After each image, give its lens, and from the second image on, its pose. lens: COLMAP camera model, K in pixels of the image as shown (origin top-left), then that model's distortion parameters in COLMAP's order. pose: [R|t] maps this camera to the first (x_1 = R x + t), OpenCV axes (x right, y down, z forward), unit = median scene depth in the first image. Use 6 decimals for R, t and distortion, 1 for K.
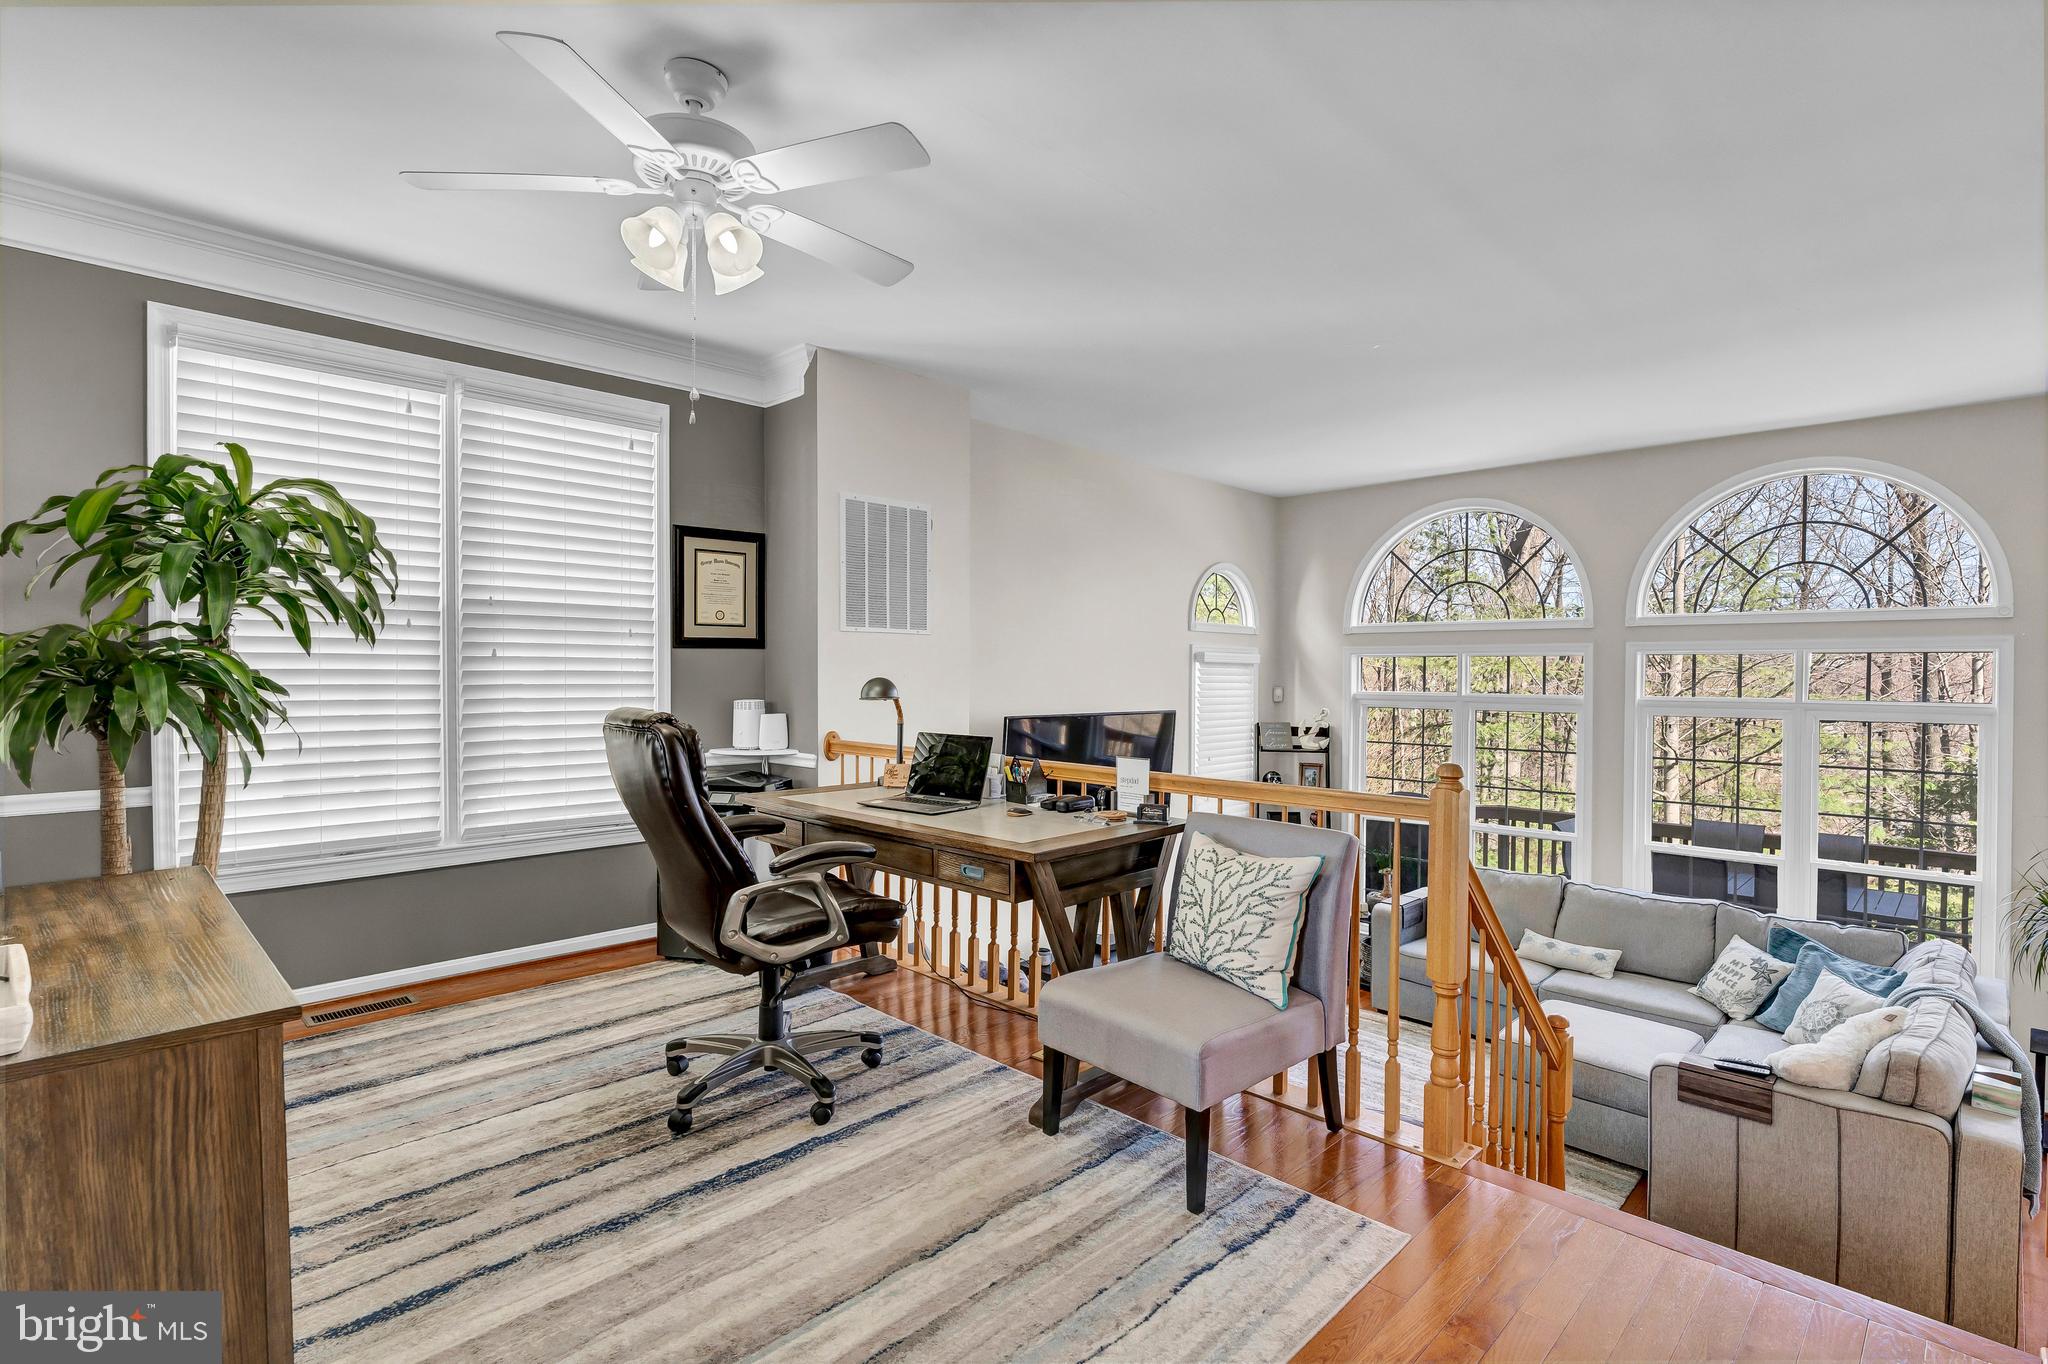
lens RADIAL K [[972.0, 0, 1024.0], [0, 972.0, 682.0], [0, 0, 1]] dist [-0.000297, -0.000104]
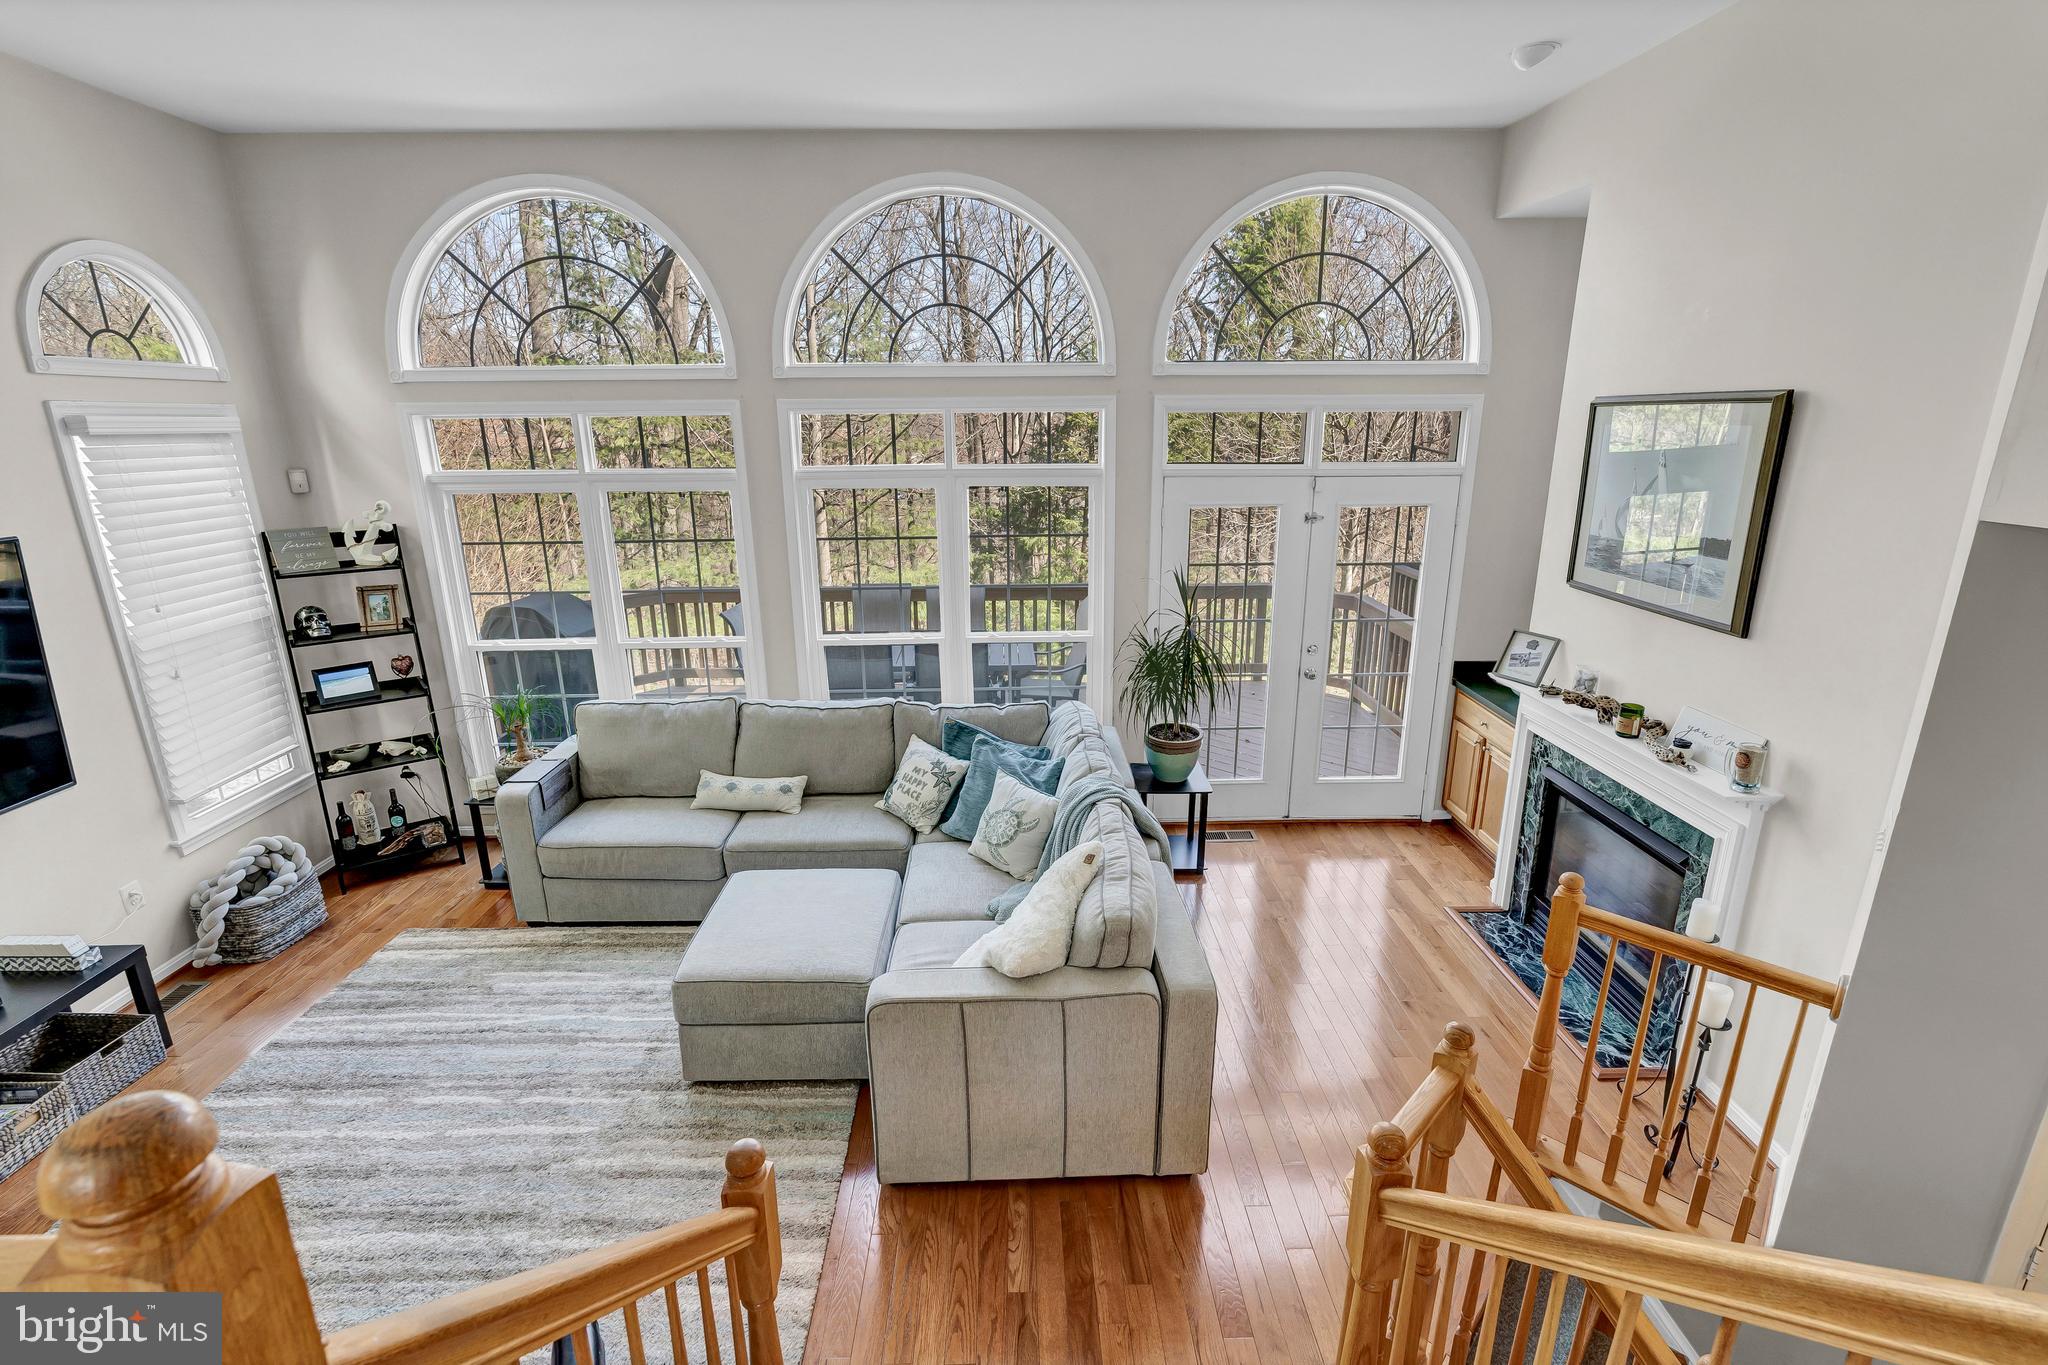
lens RADIAL K [[931.7, 0, 1029.6], [0, 931.7, 687.3], [0, 0, 1]] dist [-0.004306, -0.000823]
pose [[0.686728, -0.214645, 0.694501, 0.188182], [0.020640, 0.960783, 0.276534, -0.020823], [-0.726621, -0.175569, 0.664227, 0.312321]]
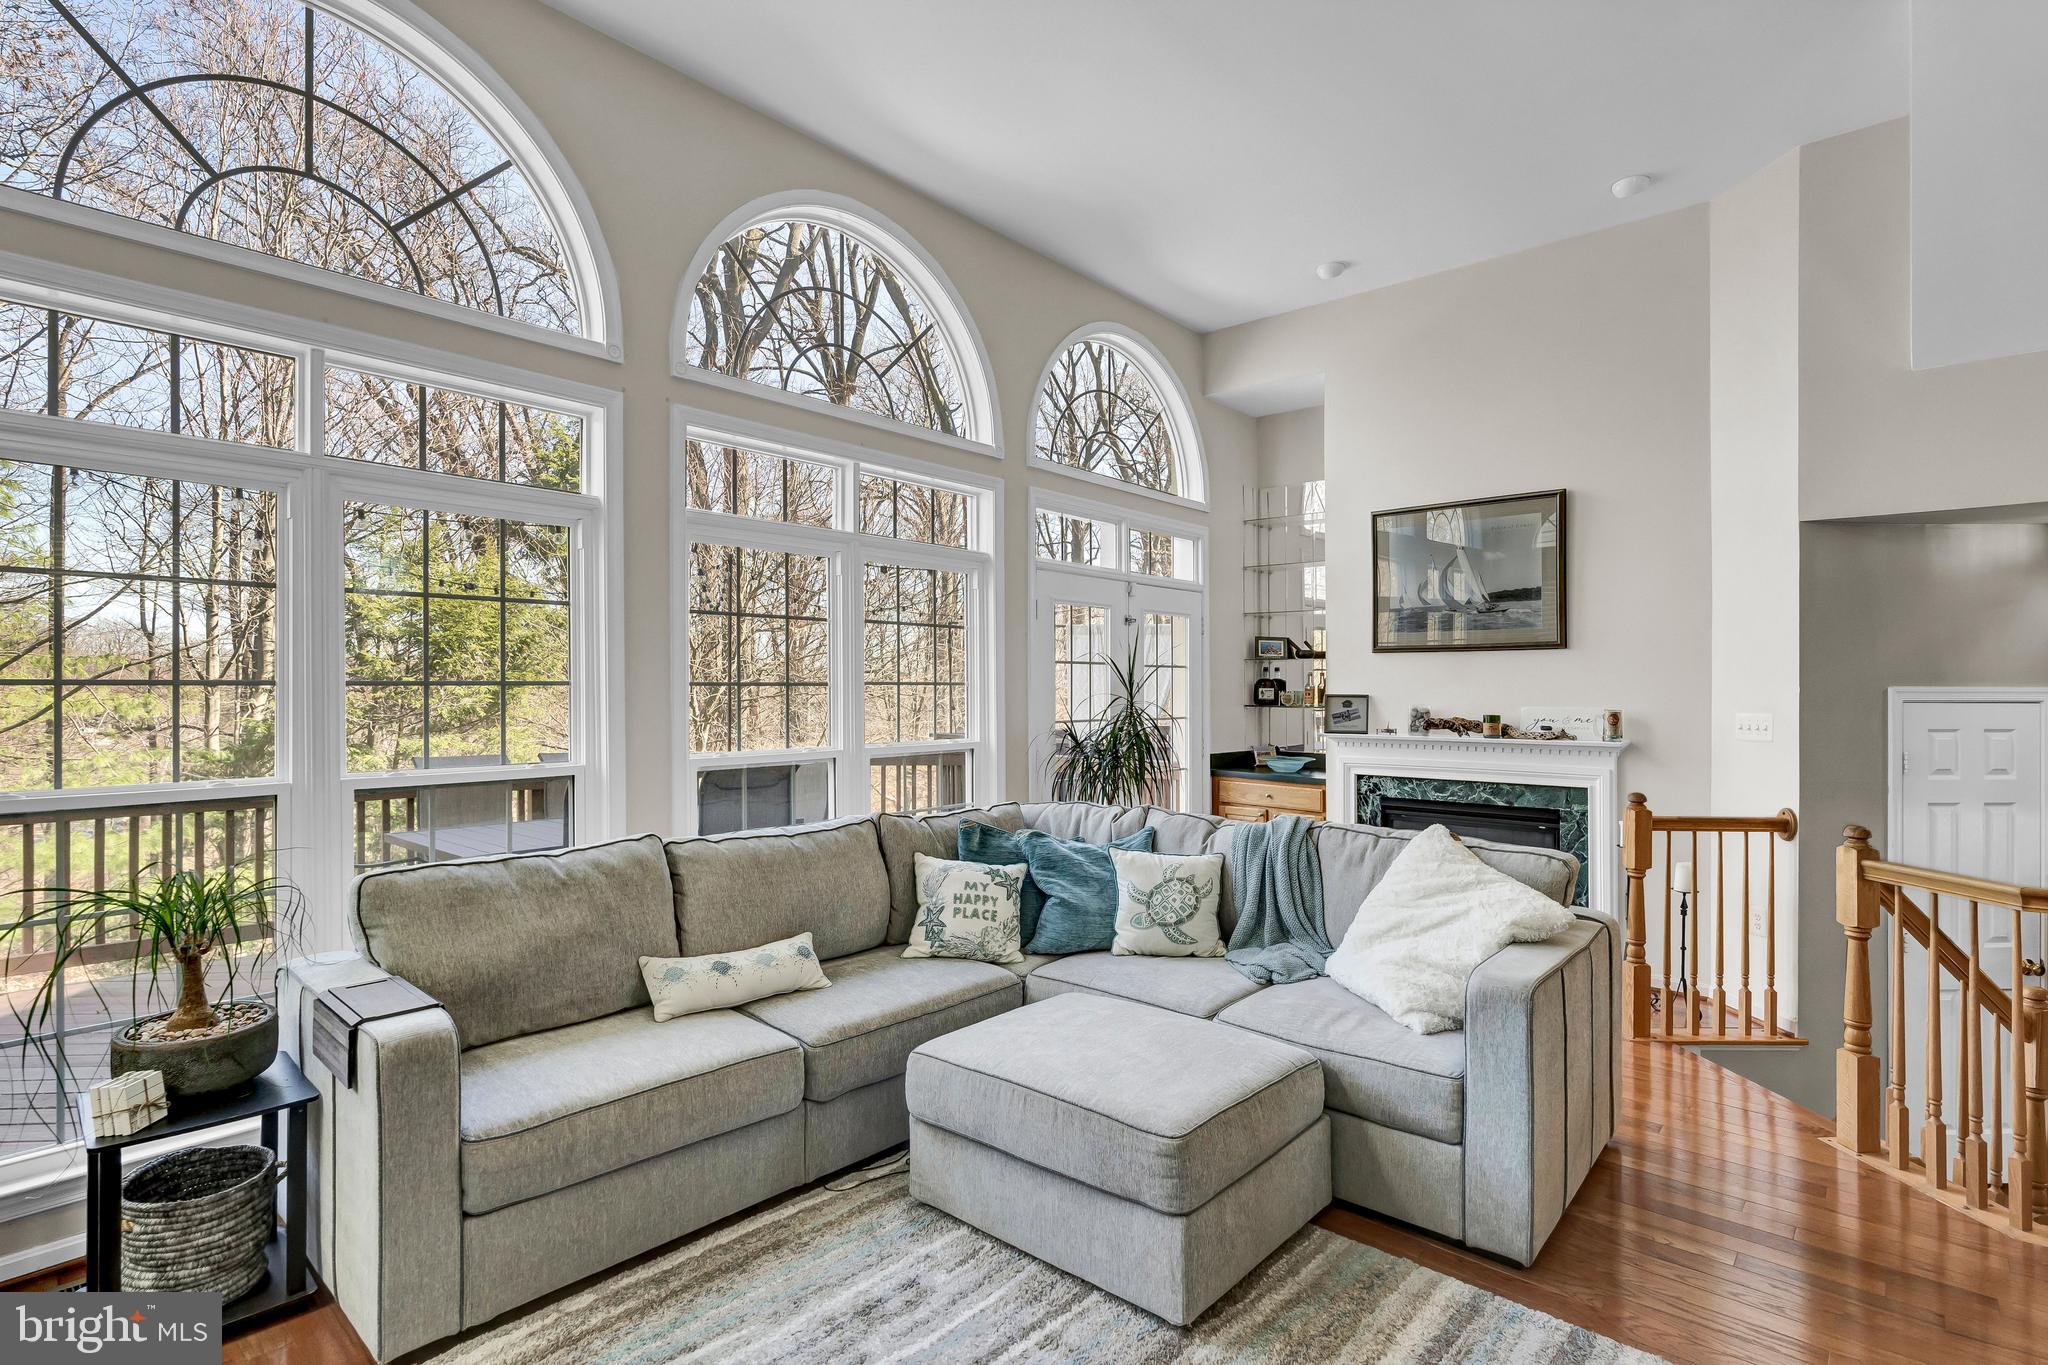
lens RADIAL K [[991.1, 0, 1024.0], [0, 991.1, 682.5], [0, 0, 1]] dist [-0.000301, -0.000895]
pose [[-0.062622, -0.001551, 0.998036, 0.034038], [0.009426, 0.999953, 0.002146, 0.127073], [-0.997993, 0.009542, -0.062604, 0.875384]]
